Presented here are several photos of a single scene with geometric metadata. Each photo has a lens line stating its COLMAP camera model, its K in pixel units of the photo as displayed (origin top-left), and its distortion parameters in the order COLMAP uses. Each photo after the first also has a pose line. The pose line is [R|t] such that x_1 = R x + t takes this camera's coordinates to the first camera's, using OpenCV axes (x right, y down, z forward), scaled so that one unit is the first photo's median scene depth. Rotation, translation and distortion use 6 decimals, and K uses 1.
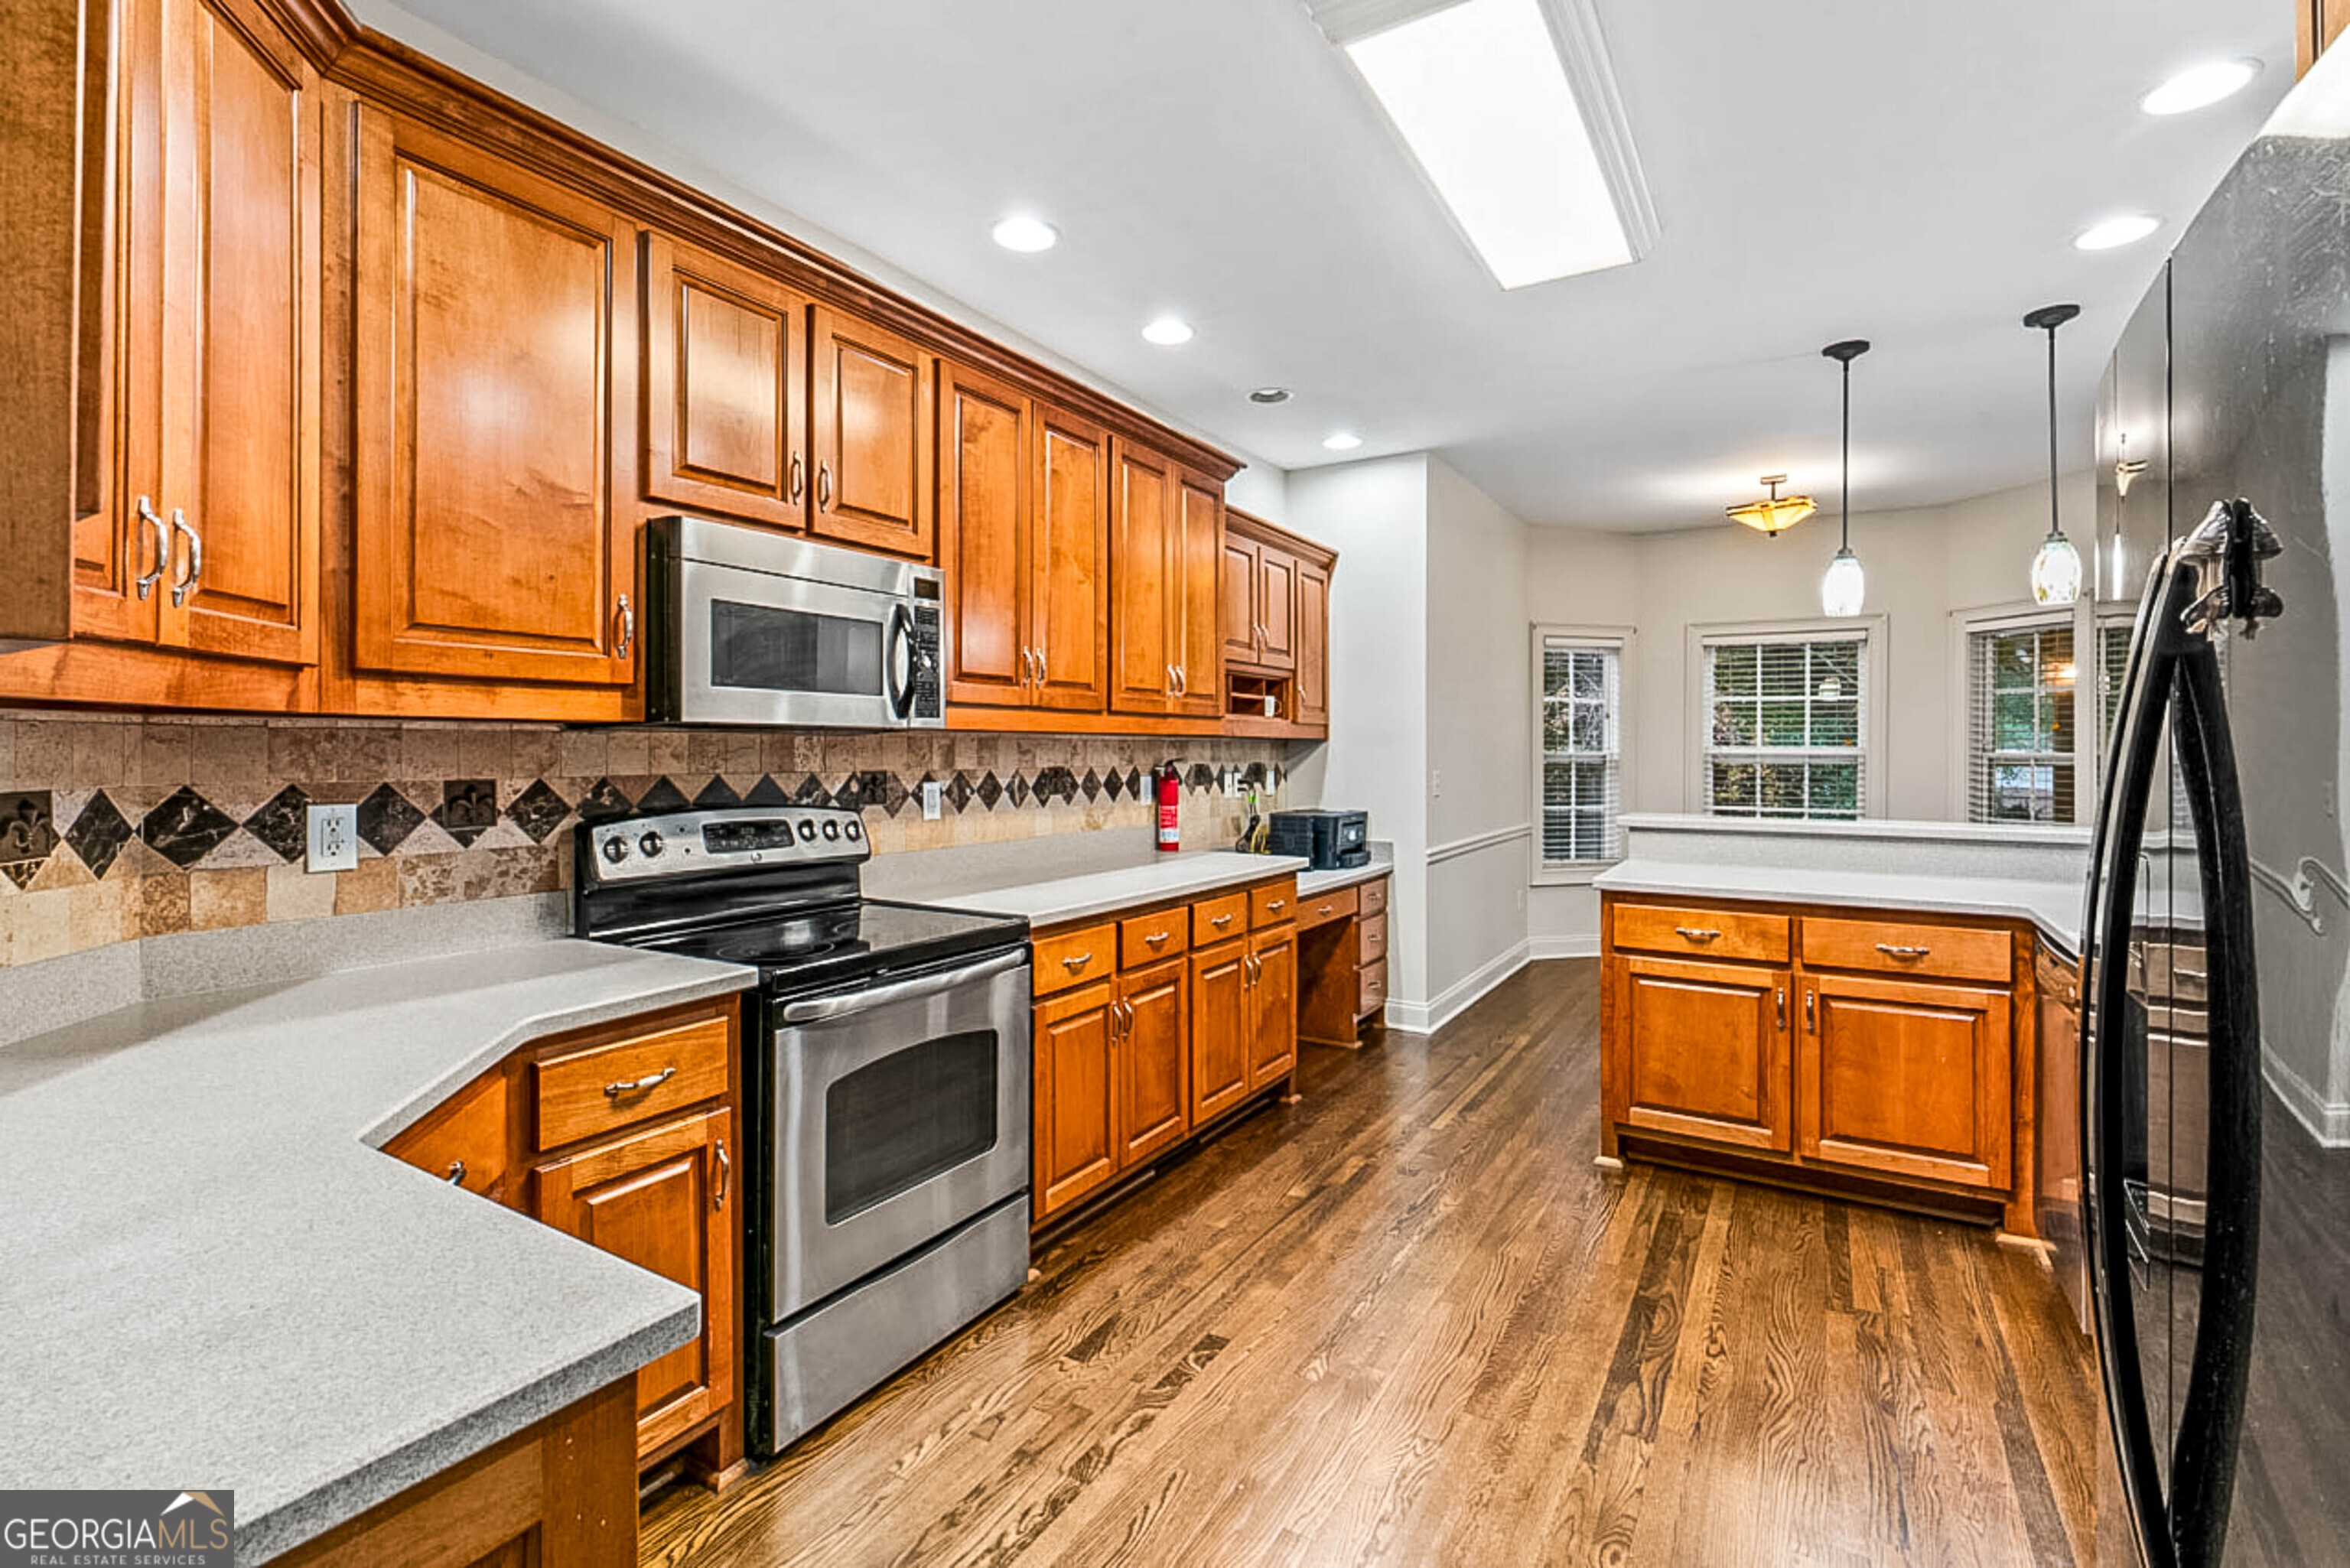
lens RADIAL K [[1048.7, 0, 1183.0], [0, 1048.7, 739.4], [0, 0, 1]] dist [-0.002286, 0.000118]
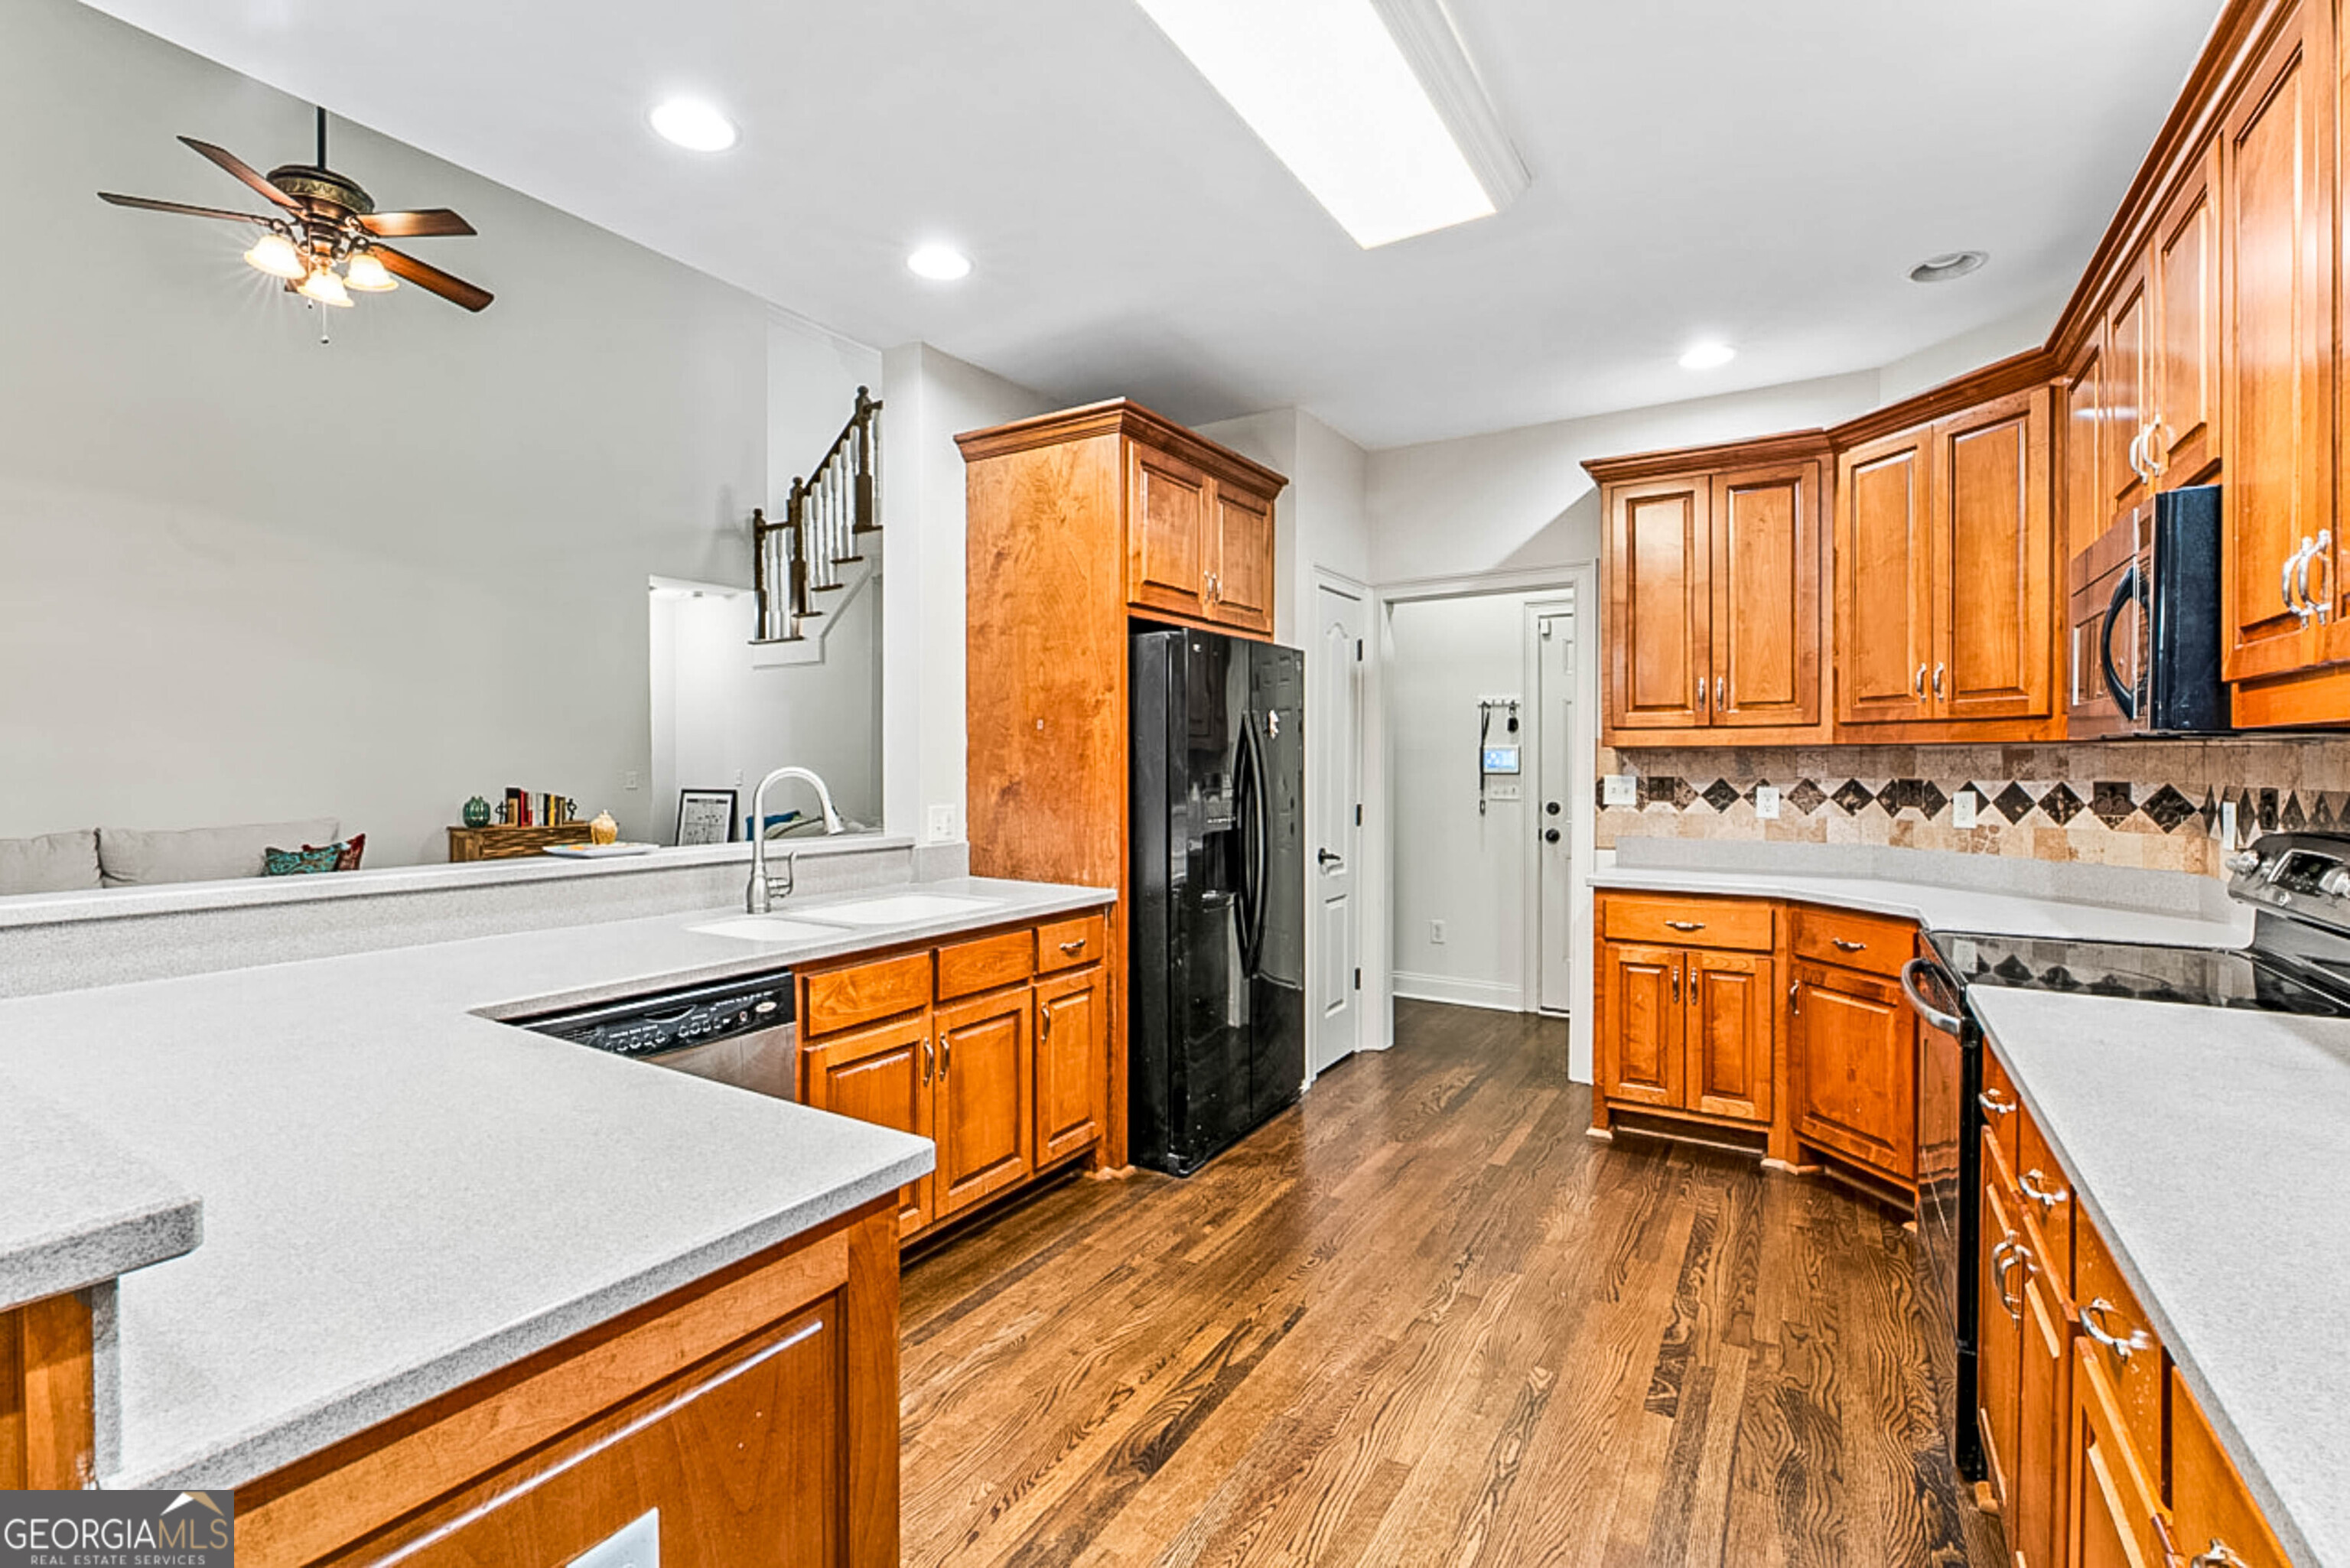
lens RADIAL K [[1048.7, 0, 1171.7], [0, 1048.7, 771.1], [0, 0, 1]] dist [-0.002286, 0.000118]
pose [[-0.999929, -0.003389, 0.011406, 0.339306], [-0.003372, 0.999993, 0.001462, 0.014886], [-0.011411, 0.001424, -0.999934, 1.451766]]
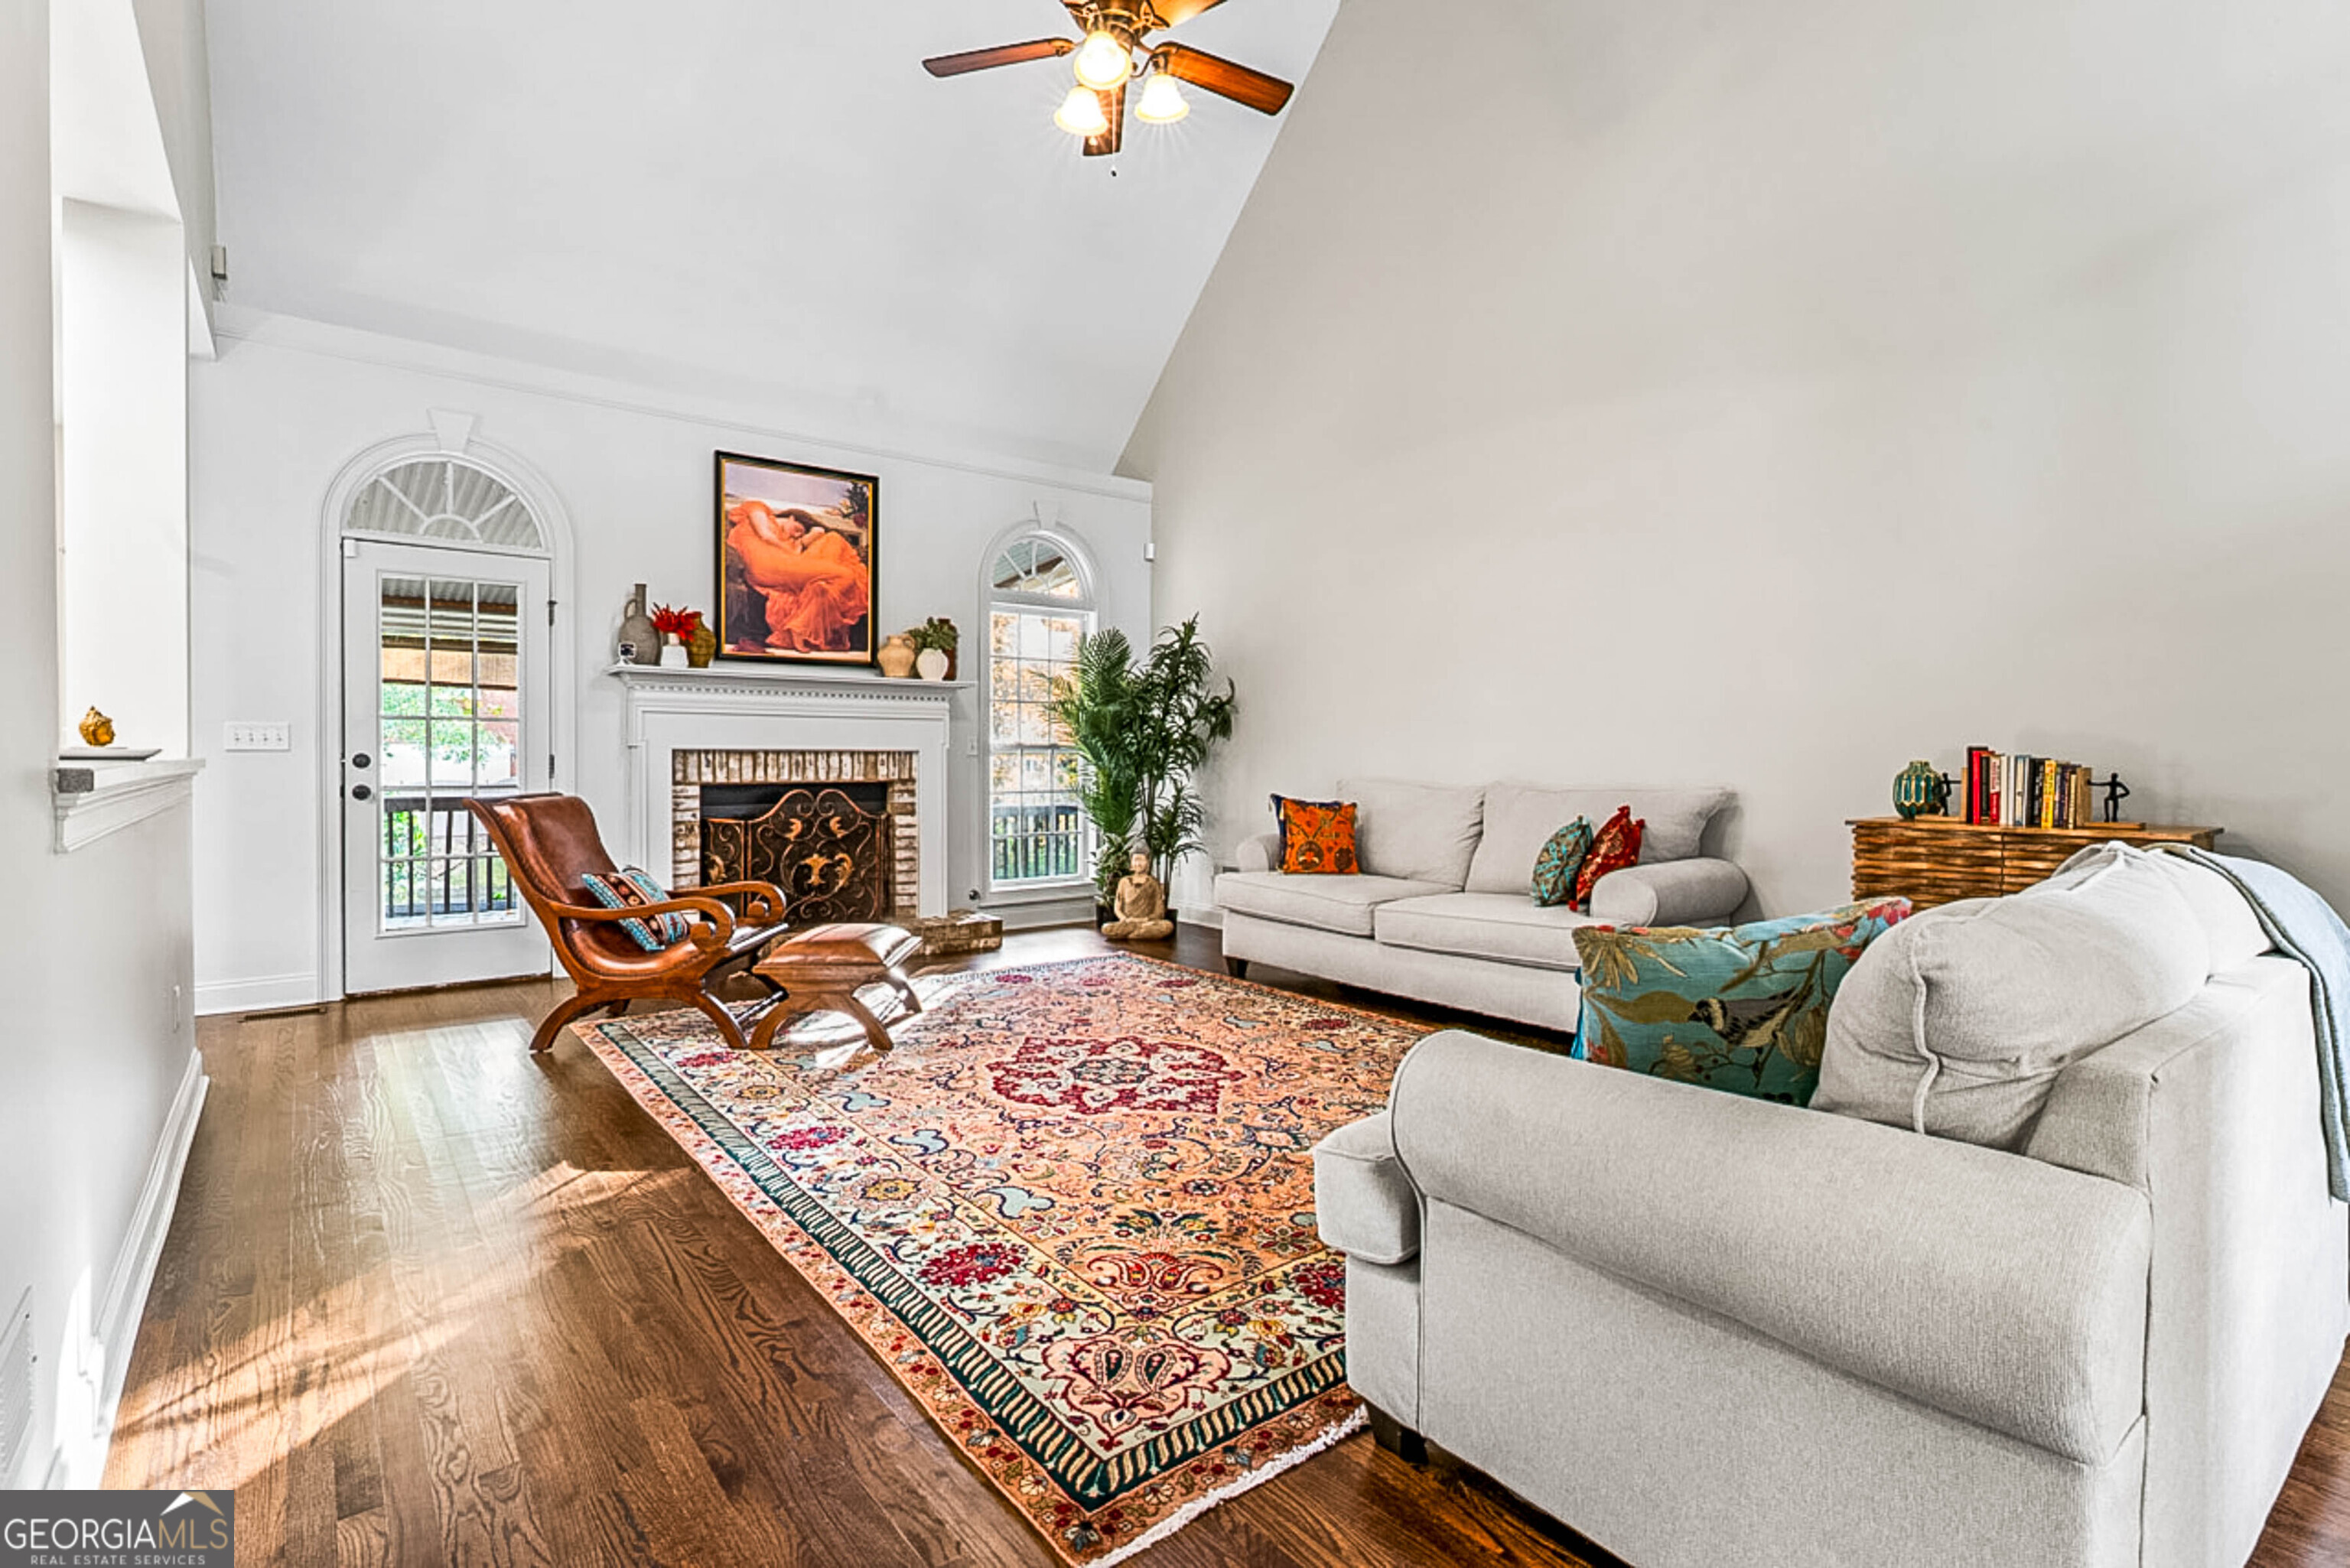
lens RADIAL K [[1111.0, 0, 1174.6], [0, 1111.0, 770.3], [0, 0, 1]] dist [-0.003254, -0.000384]
pose [[0.350154, -0.012500, 0.936609, 0.364489], [-0.012037, 0.999768, 0.017843, 0.073500], [-0.936615, -0.017522, 0.349922, -0.371479]]
